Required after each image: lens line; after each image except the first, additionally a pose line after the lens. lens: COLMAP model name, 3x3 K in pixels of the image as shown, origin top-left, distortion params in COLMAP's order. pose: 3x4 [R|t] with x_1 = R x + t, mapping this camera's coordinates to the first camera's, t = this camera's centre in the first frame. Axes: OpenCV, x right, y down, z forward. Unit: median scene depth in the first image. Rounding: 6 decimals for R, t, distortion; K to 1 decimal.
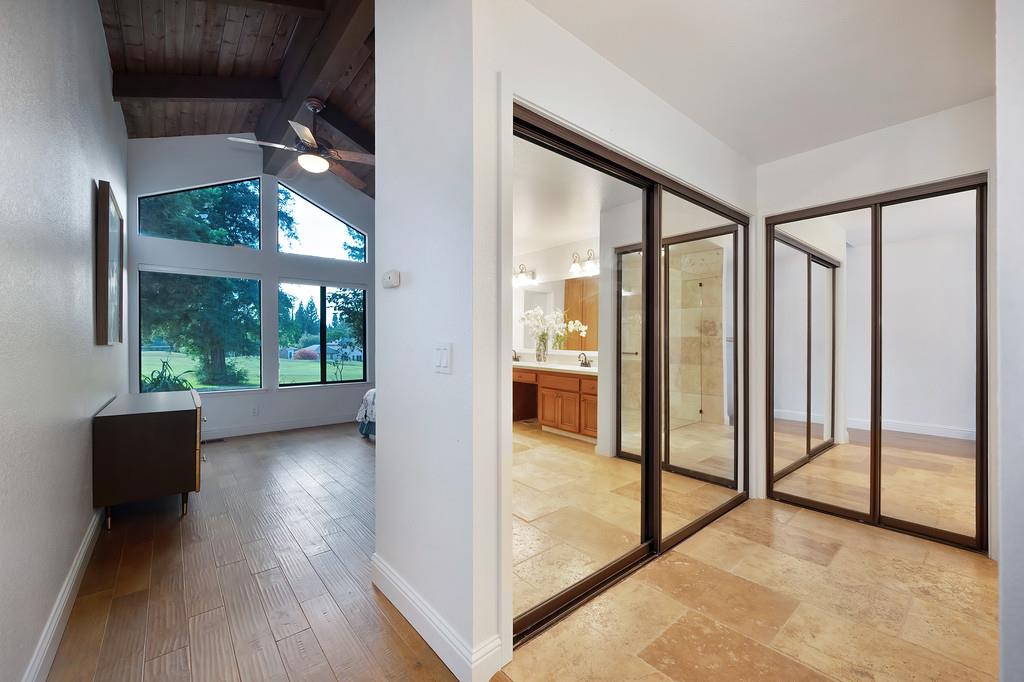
lens RADIAL K [[408.5, 0, 517.2], [0, 408.5, 341.3], [0, 0, 1]] dist [-0.000353, 0.000520]
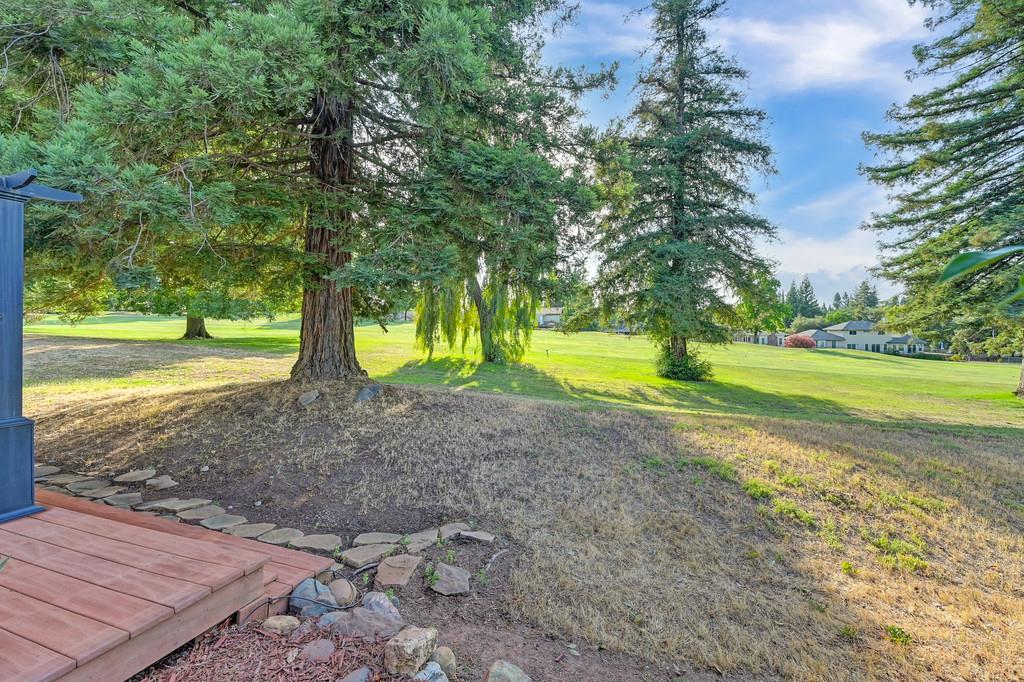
lens RADIAL K [[408.5, 0, 513.7], [0, 408.5, 323.4], [0, 0, 1]] dist [-0.000353, 0.000520]
pose [[0.462146, -0.013269, -0.886705, -0.166477], [0.007191, 0.999911, -0.011215, 0.003200], [0.886775, -0.001193, 0.462200, 0.347741]]
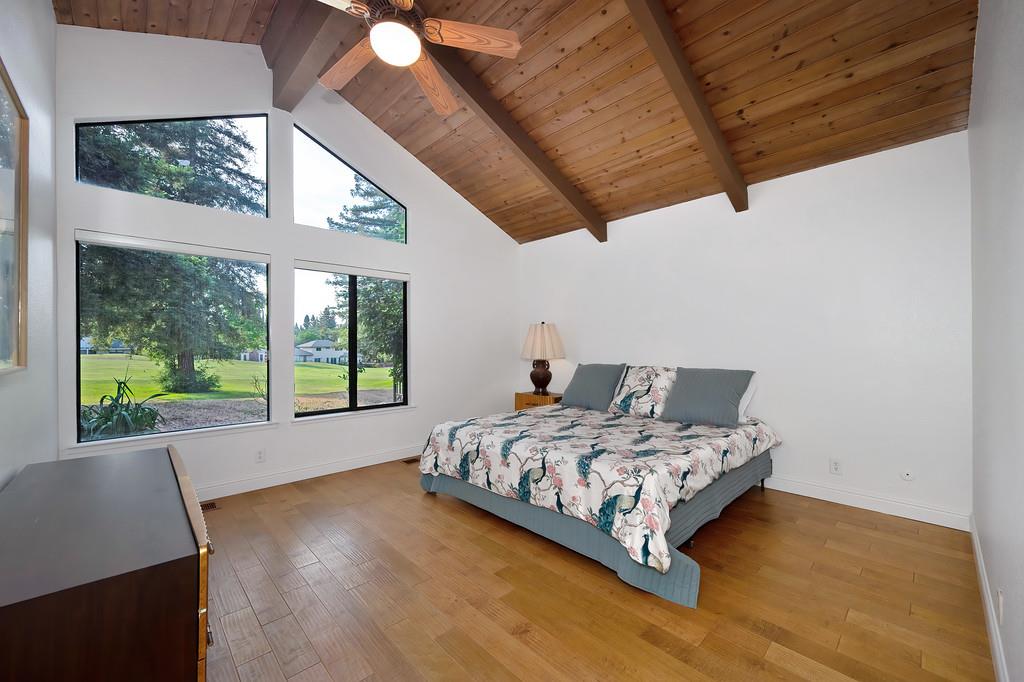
lens RADIAL K [[408.5, 0, 513.7], [0, 408.5, 342.1], [0, 0, 1]] dist [-0.000353, 0.000520]
pose [[0.998817, 0.000808, 0.048623, -0.051647], [-0.000686, 0.999997, -0.002520, -0.003202], [-0.048625, 0.002484, 0.998814, 0.061182]]
